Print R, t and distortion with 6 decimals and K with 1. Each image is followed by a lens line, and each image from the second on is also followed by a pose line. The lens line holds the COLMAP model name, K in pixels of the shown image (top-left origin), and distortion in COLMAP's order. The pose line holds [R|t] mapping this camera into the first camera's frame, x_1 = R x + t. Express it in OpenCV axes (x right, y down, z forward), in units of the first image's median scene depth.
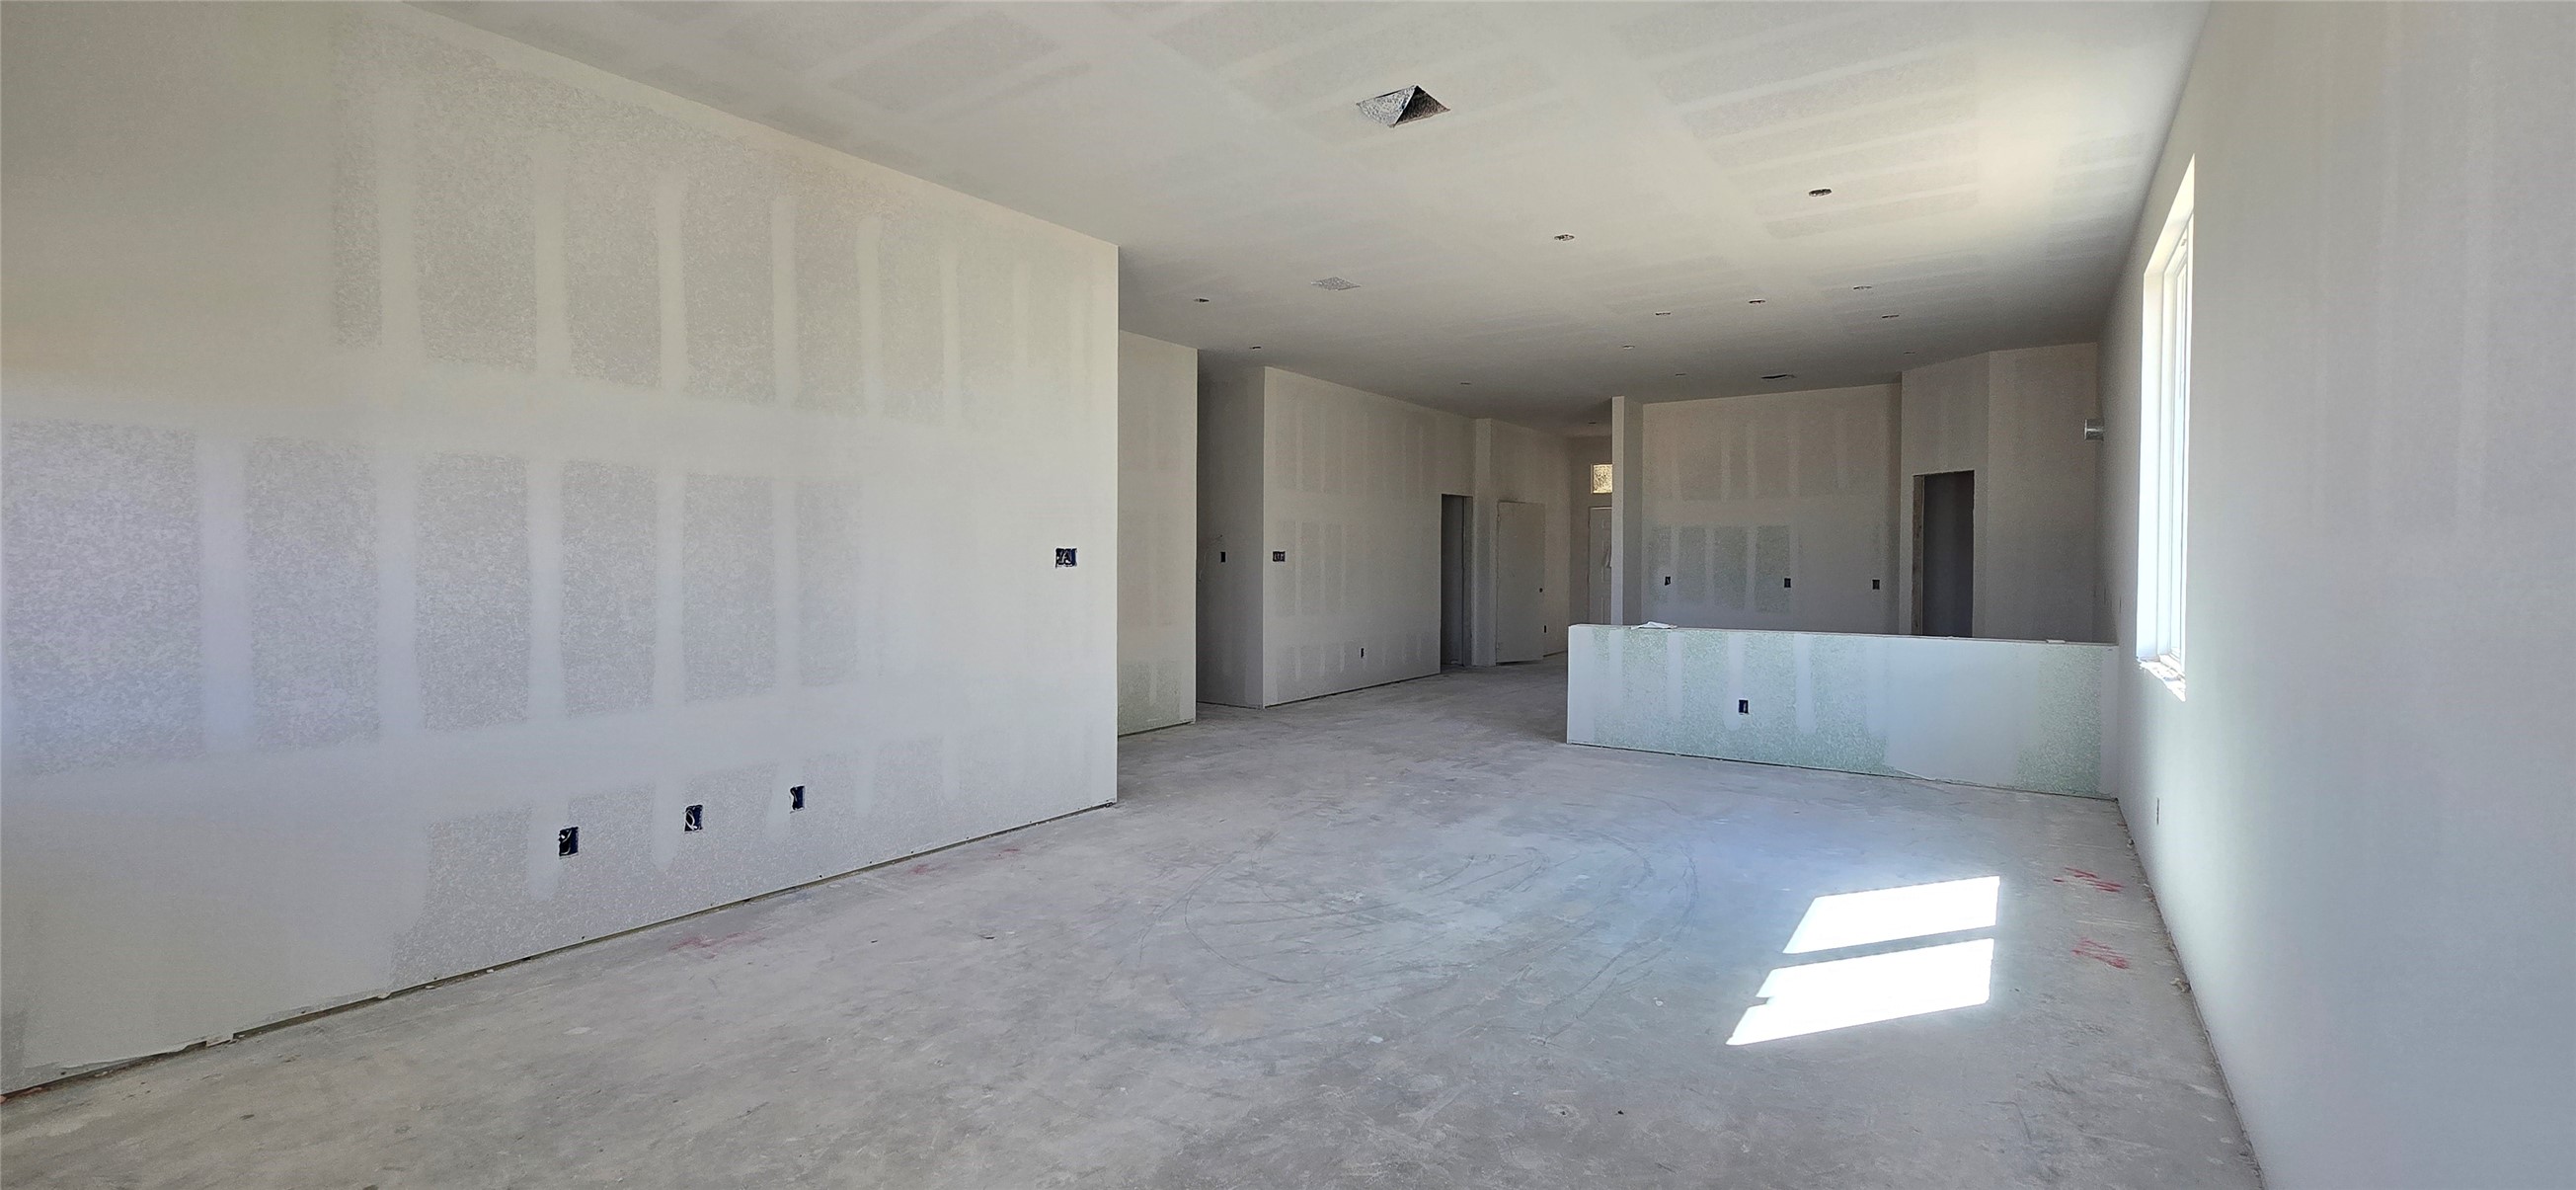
lens RADIAL K [[1050.1, 0, 1283.6], [0, 1050.1, 572.9], [0, 0, 1]] dist [-0.000839, -0.001768]
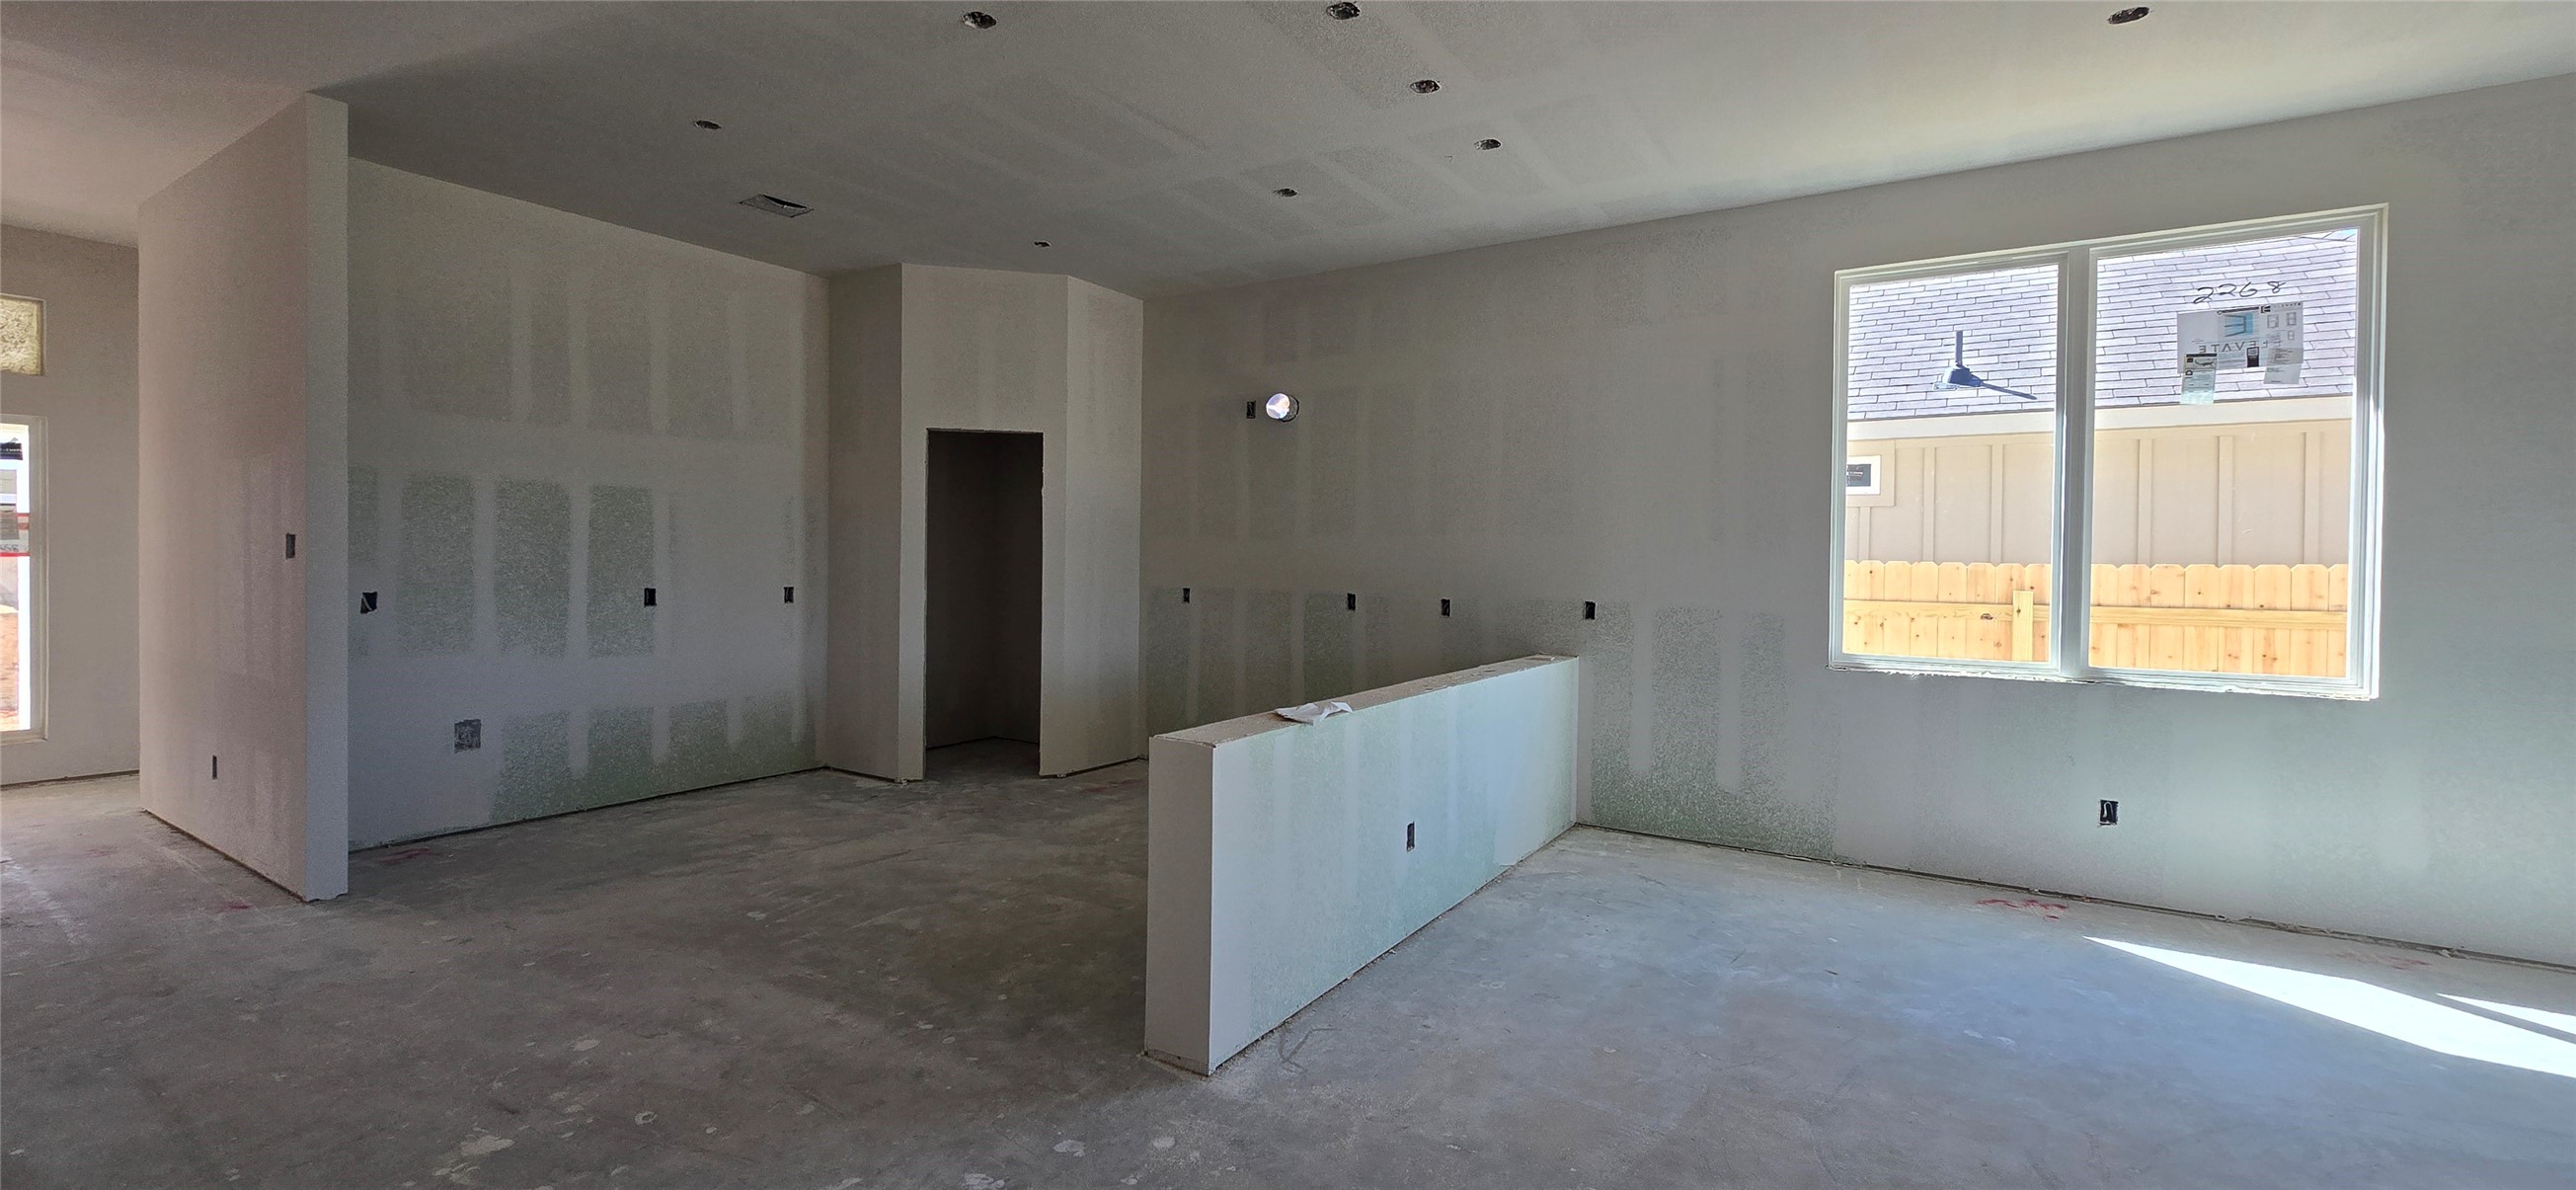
lens RADIAL K [[1050.1, 0, 1281.5], [0, 1050.1, 572.9], [0, 0, 1]] dist [-0.000839, -0.001768]
pose [[-0.044760, -0.013623, 0.998905, -0.130676], [0.001479, 0.999905, 0.013703, -0.019981], [-0.998997, 0.002090, -0.044735, 1.553212]]
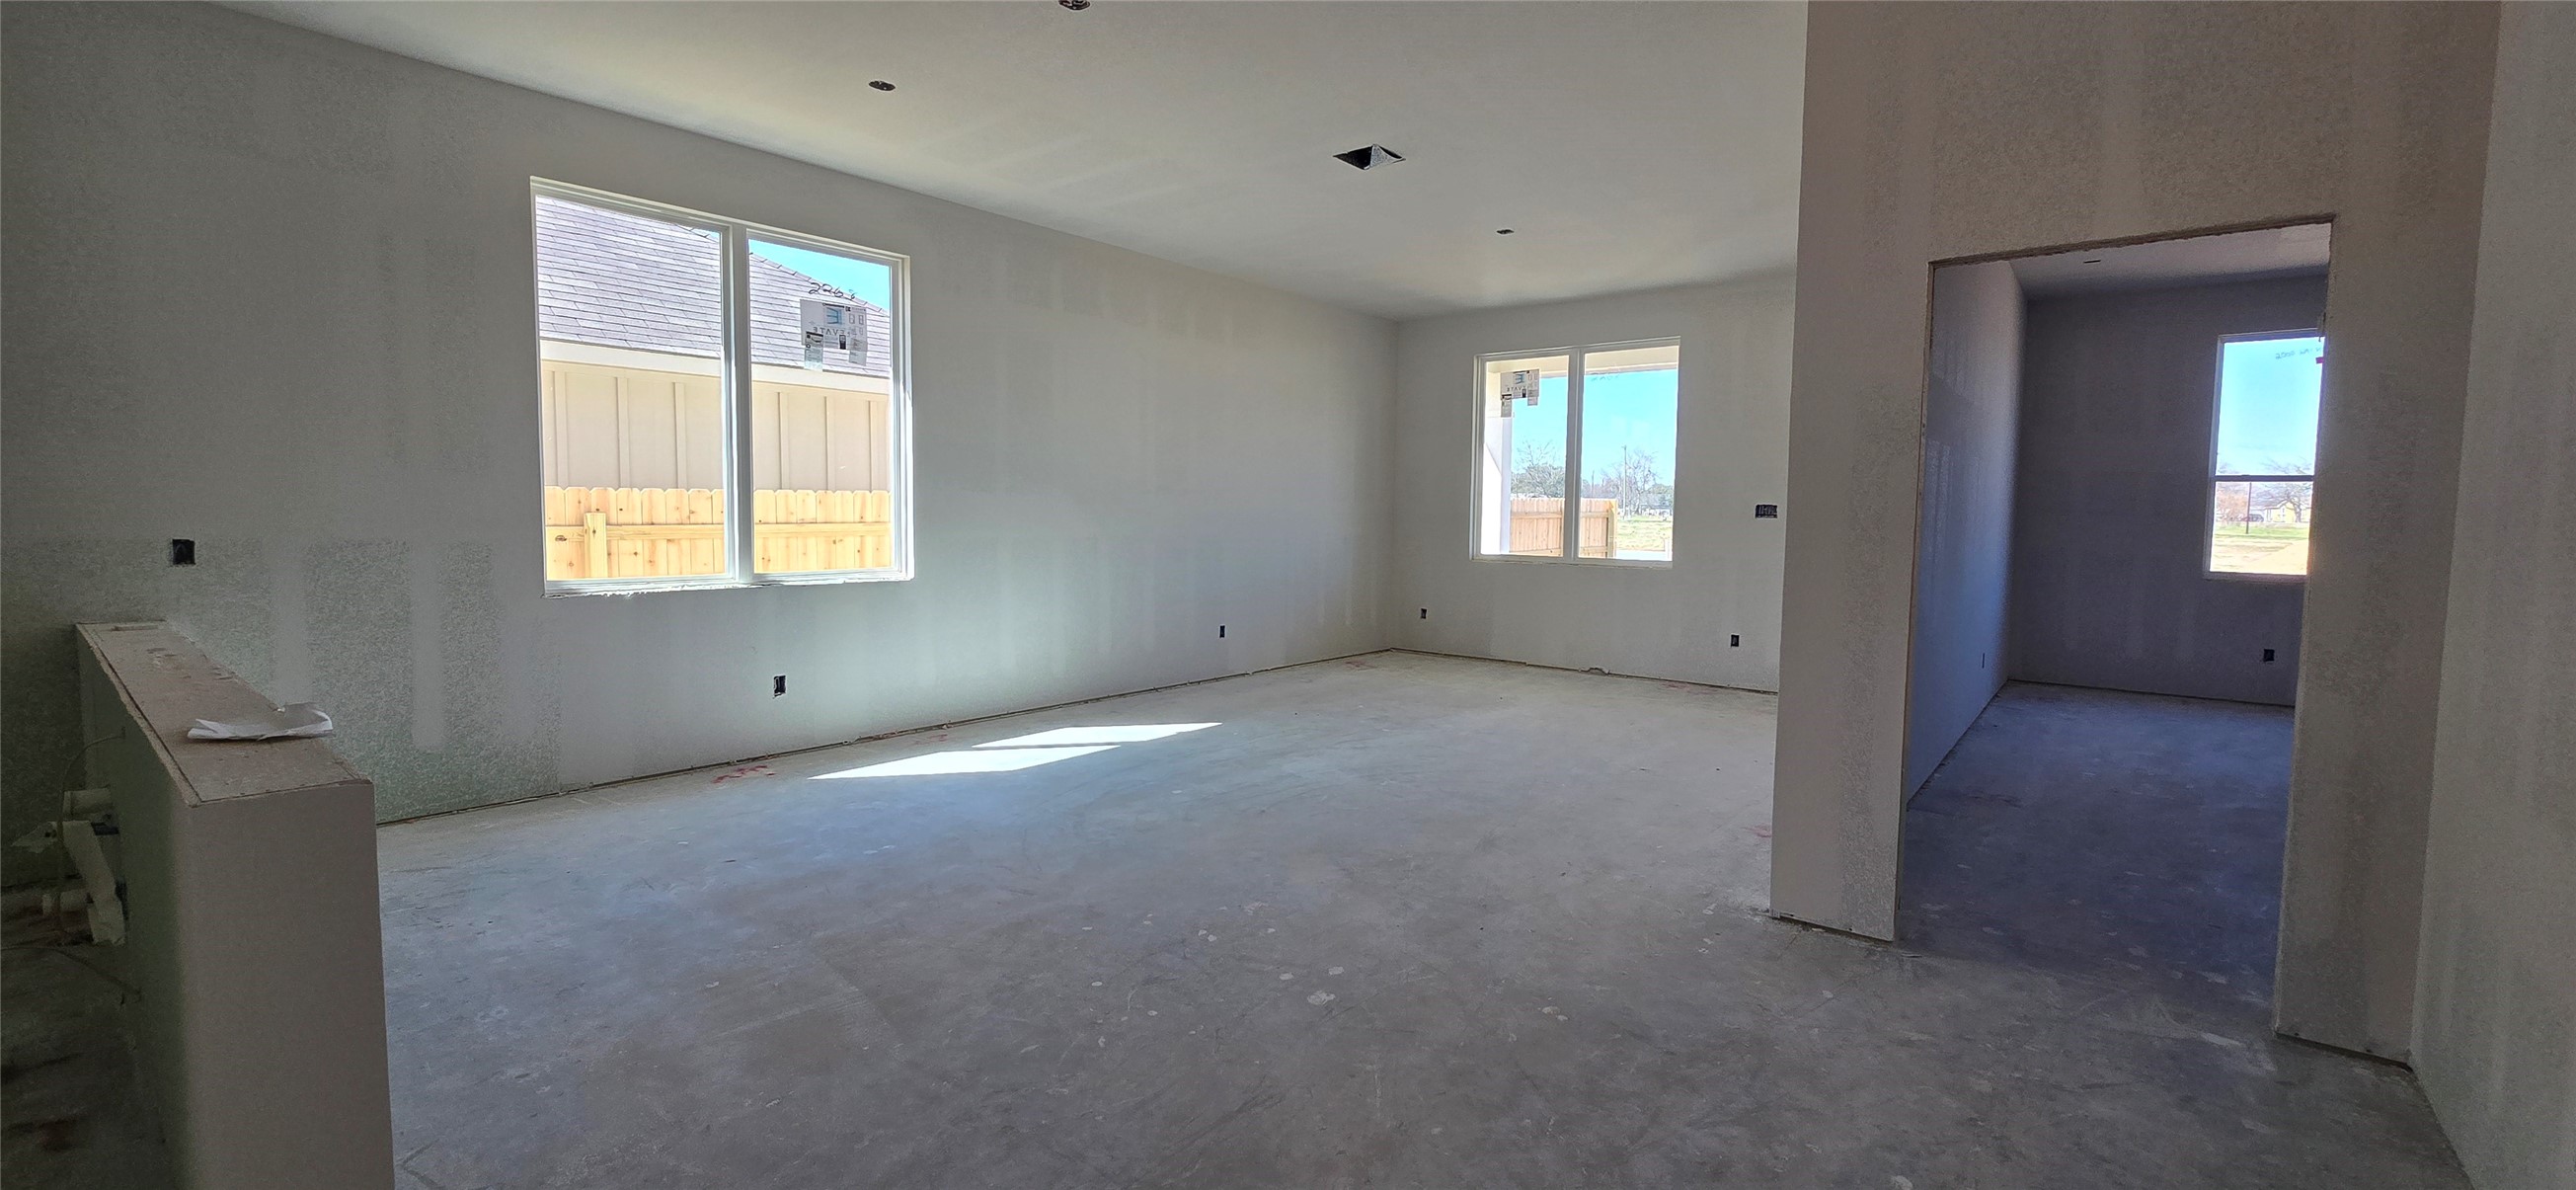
lens RADIAL K [[1050.1, 0, 1286.8], [0, 1050.1, 576.5], [0, 0, 1]] dist [-0.000839, -0.001768]
pose [[-0.997709, -0.022205, 0.063899, 0.097592], [-0.016979, 0.996554, 0.081188, -0.022987], [-0.065481, 0.079917, -0.994648, 1.889441]]
